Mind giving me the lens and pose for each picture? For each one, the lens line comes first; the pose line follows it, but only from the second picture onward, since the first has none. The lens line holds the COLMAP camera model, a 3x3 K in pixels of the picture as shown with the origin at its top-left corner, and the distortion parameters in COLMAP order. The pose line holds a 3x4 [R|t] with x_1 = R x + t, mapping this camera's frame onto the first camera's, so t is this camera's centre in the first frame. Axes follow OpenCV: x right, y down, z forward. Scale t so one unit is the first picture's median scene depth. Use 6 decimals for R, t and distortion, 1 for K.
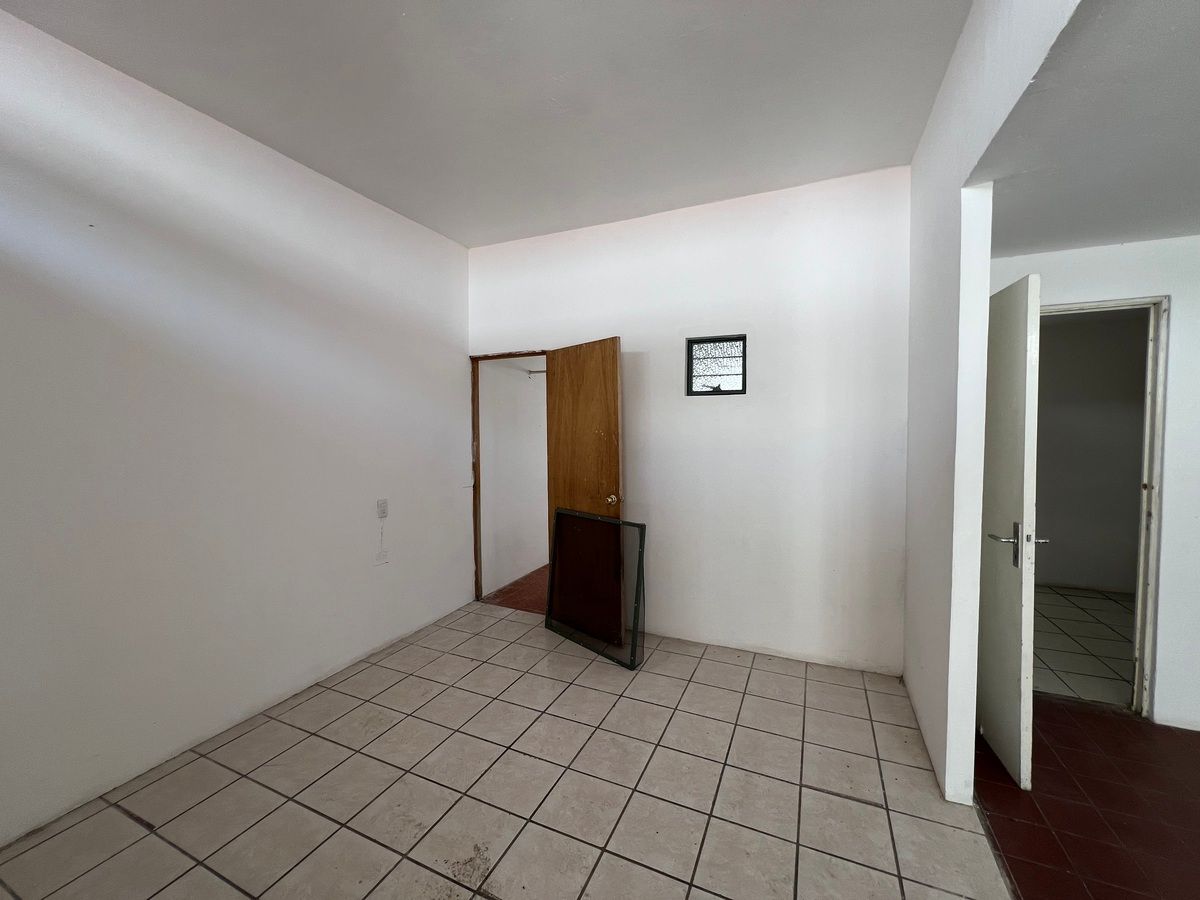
lens RADIAL K [[481.0, 0, 596.4], [0, 481.0, 449.4], [0, 0, 1]] dist [-0.002239, 0.000504]
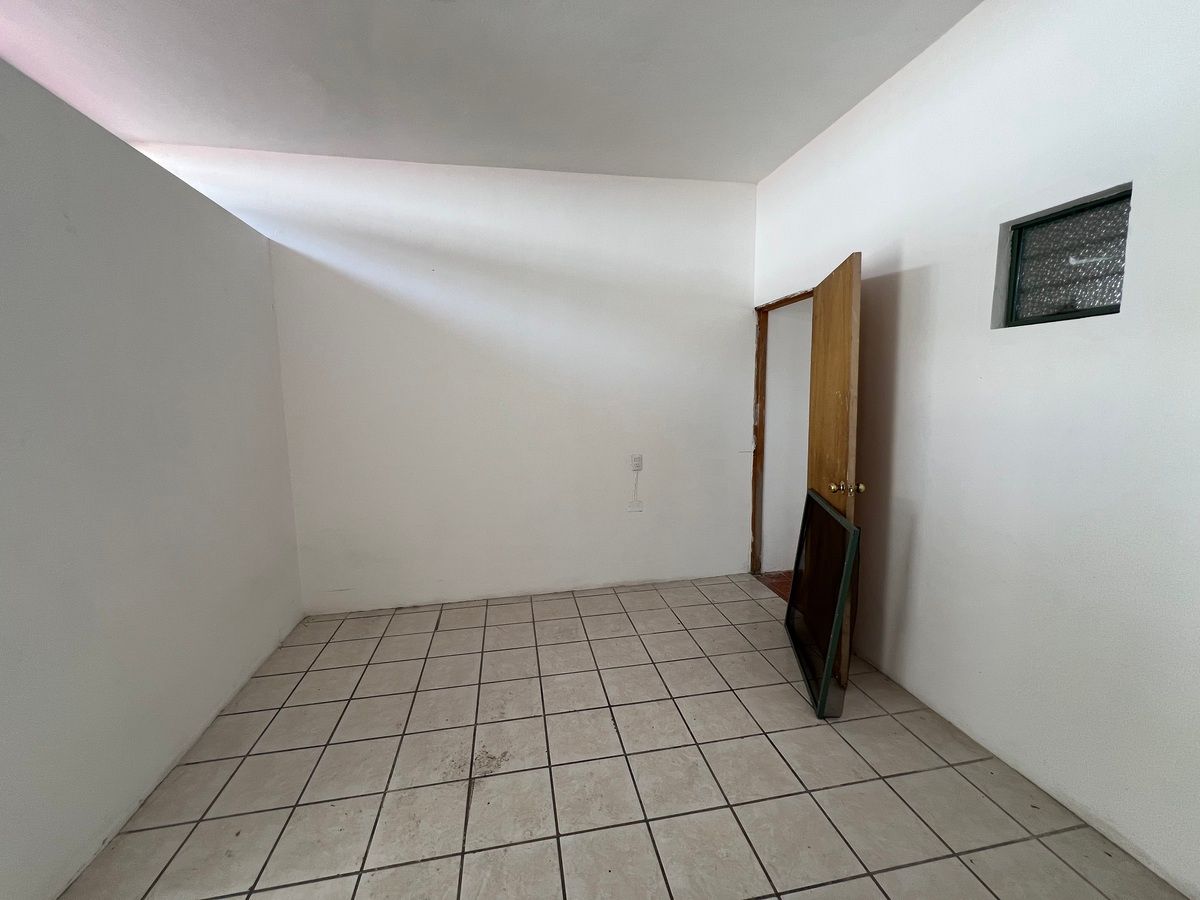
lens RADIAL K [[481.0, 0, 597.7], [0, 481.0, 449.7], [0, 0, 1]] dist [-0.002239, 0.000504]
pose [[0.574962, 0.093999, -0.812762, 0.394089], [-0.023505, 0.994866, 0.098432, -0.013413], [0.817842, -0.037491, 0.574220, 0.281743]]
